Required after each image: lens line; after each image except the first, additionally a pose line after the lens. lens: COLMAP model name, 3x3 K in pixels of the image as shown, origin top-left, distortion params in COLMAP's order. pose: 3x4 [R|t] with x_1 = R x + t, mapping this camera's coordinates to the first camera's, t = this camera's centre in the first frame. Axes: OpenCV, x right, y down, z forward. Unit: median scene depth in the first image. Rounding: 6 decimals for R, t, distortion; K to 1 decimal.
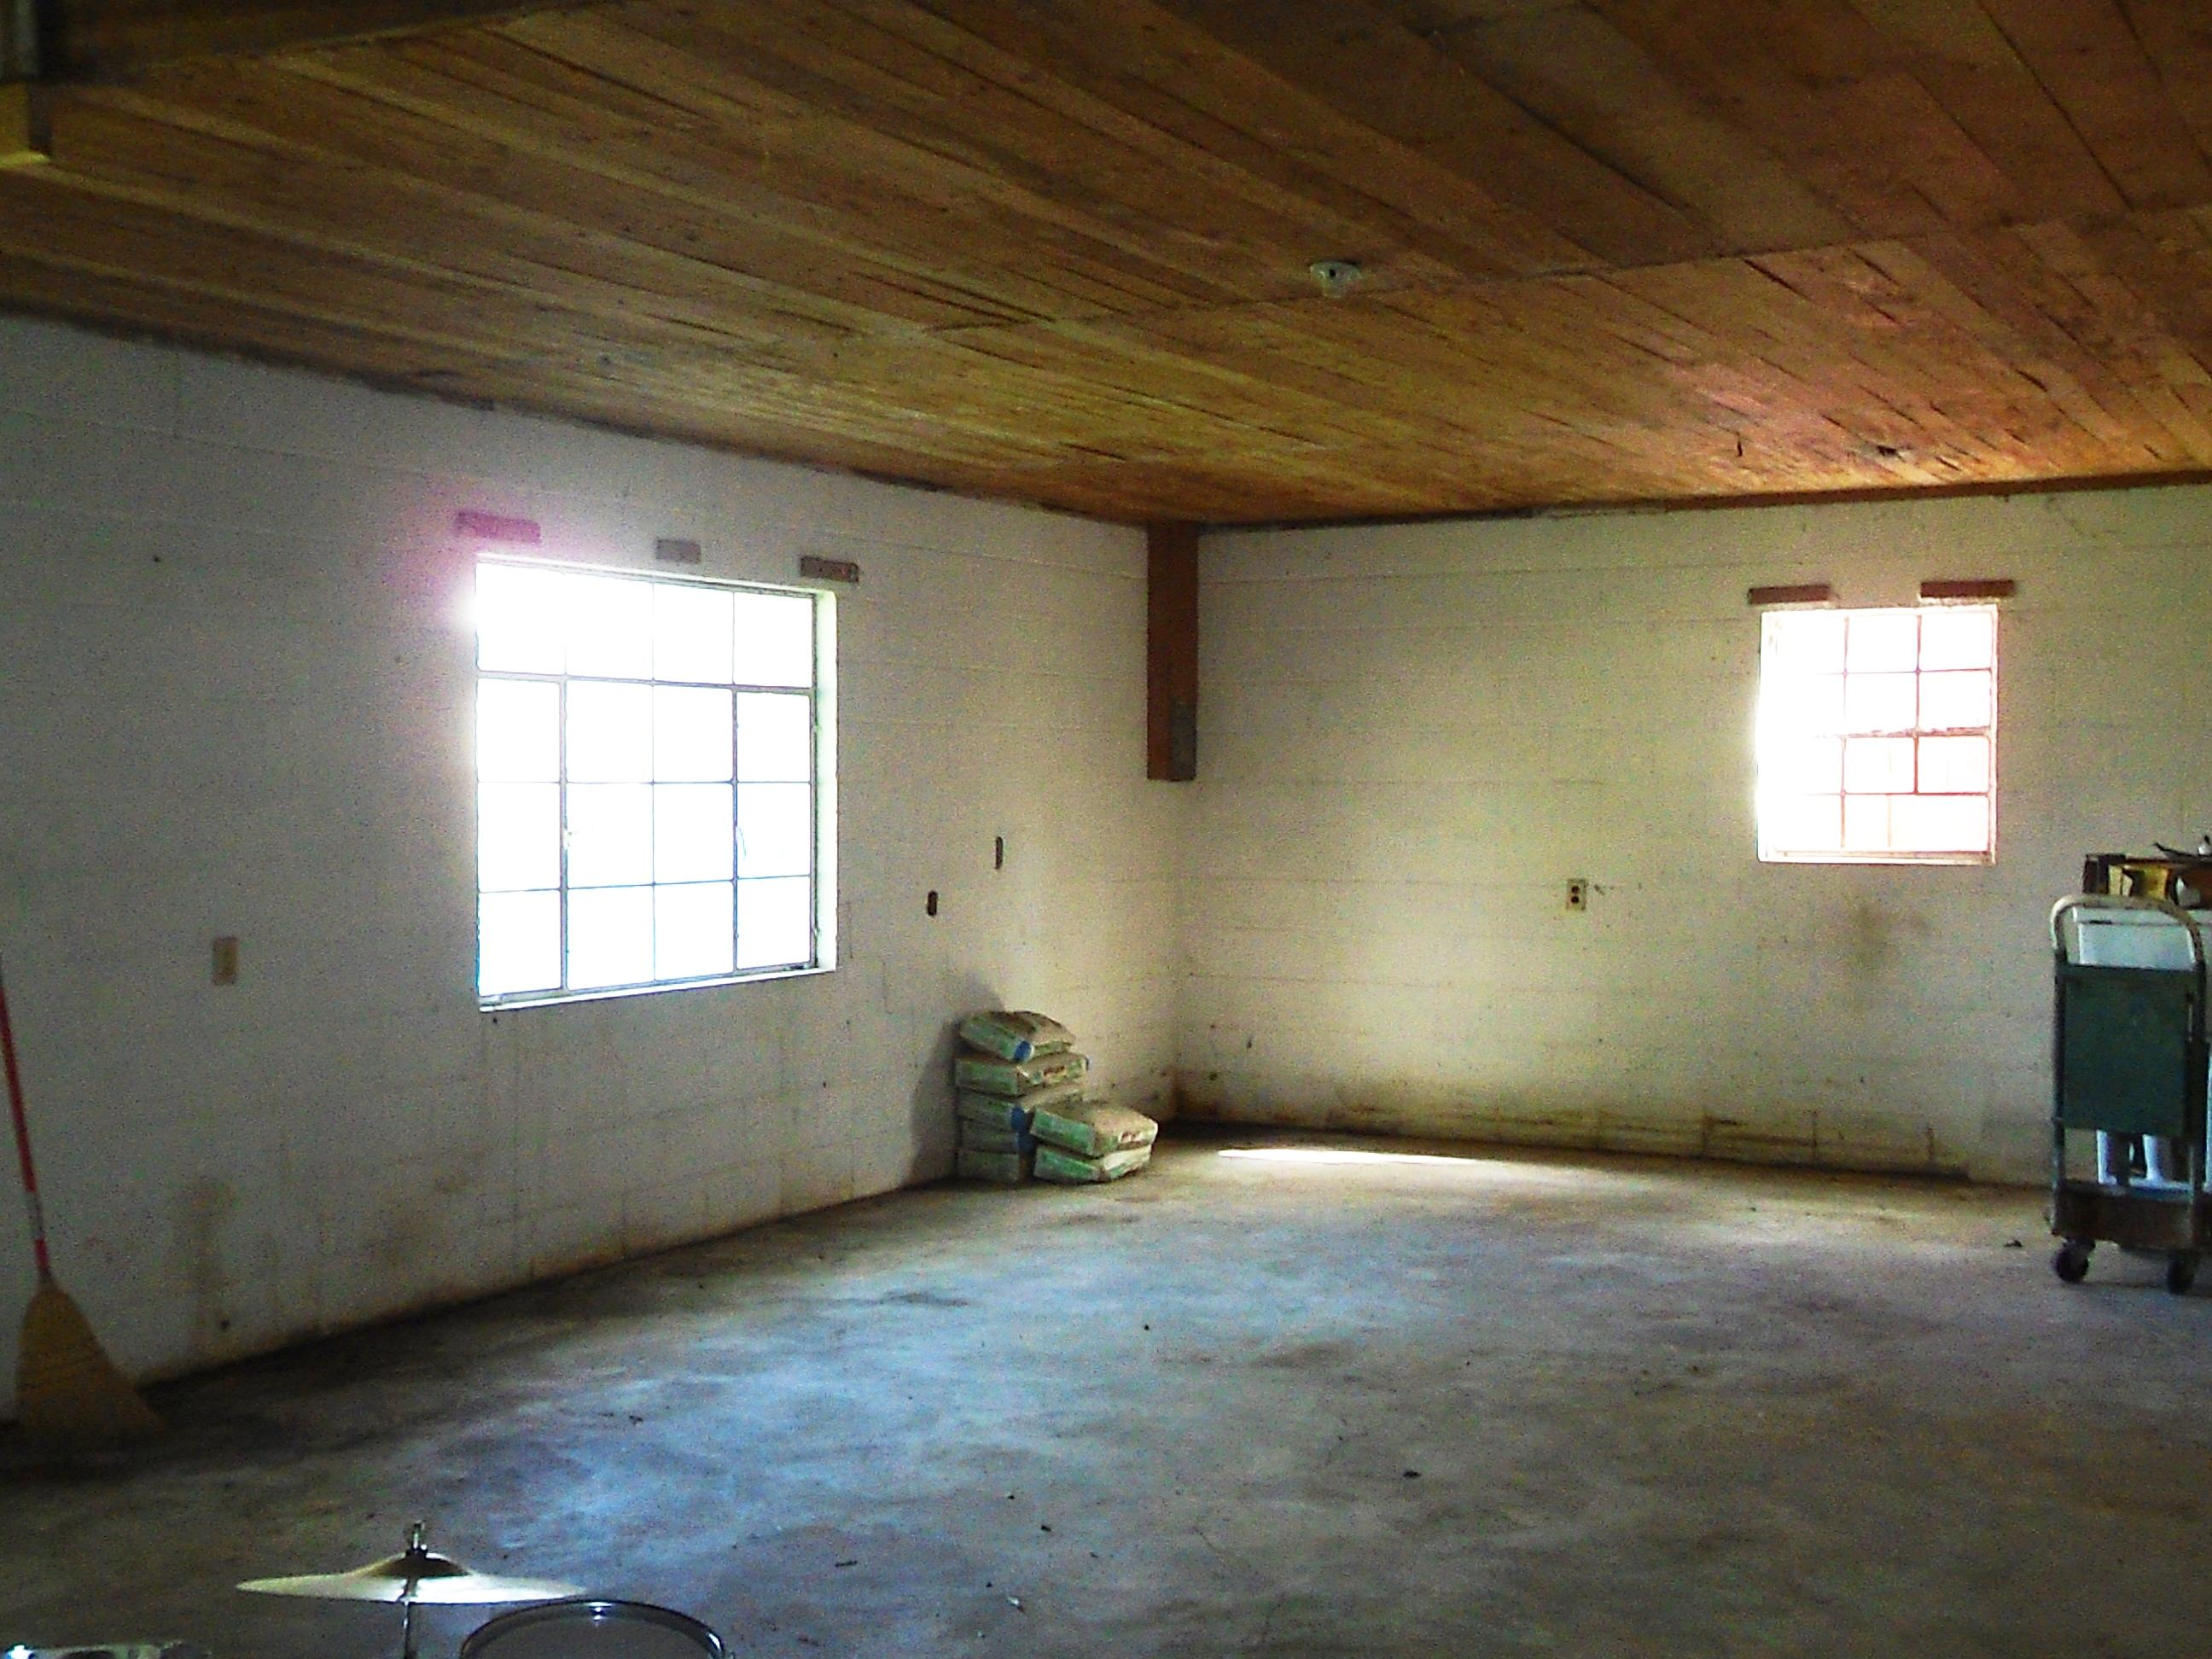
lens RADIAL K [[2717.1, 0, 1106.0], [0, 2717.1, 829.5], [0, 0, 1]] dist [0.139223, -0.014083]
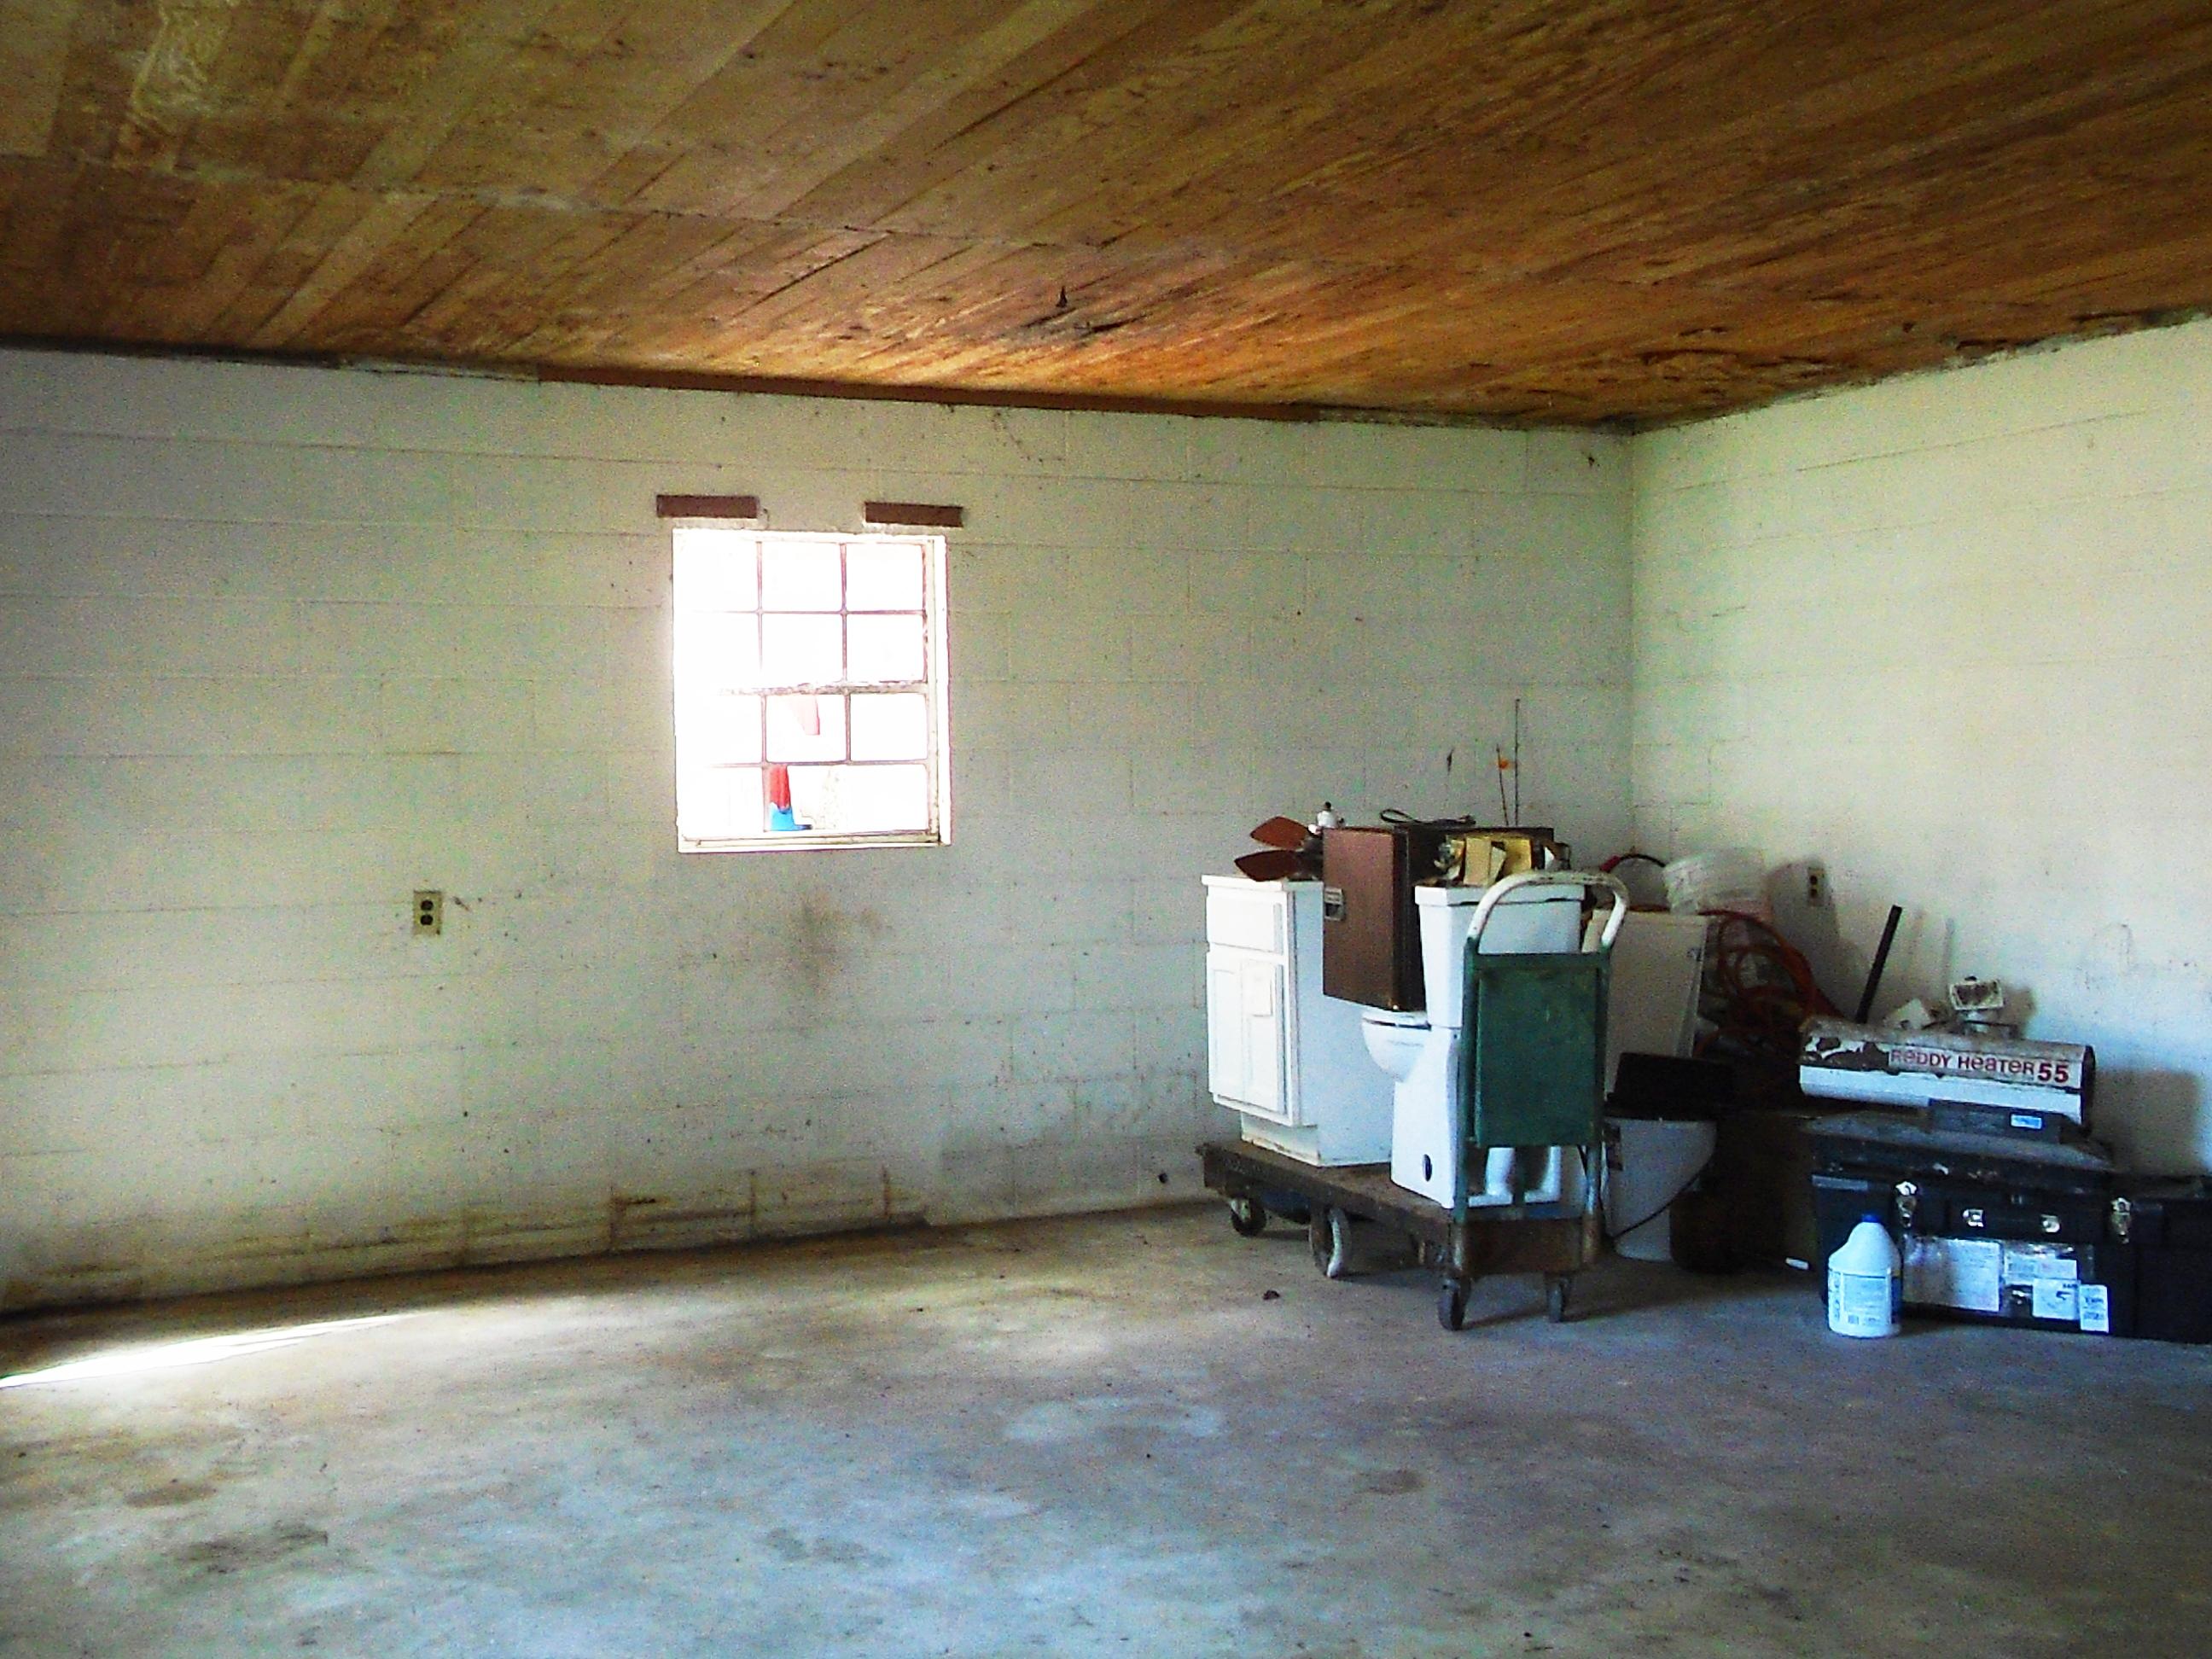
lens RADIAL K [[2717.1, 0, 1106.0], [0, 2717.1, 829.5], [0, 0, 1]] dist [0.139223, -0.014083]
pose [[0.591667, -0.031948, 0.805550, -0.306758], [0.026330, 0.999447, 0.020298, -0.007649], [-0.805753, 0.009201, 0.592181, 0.457400]]
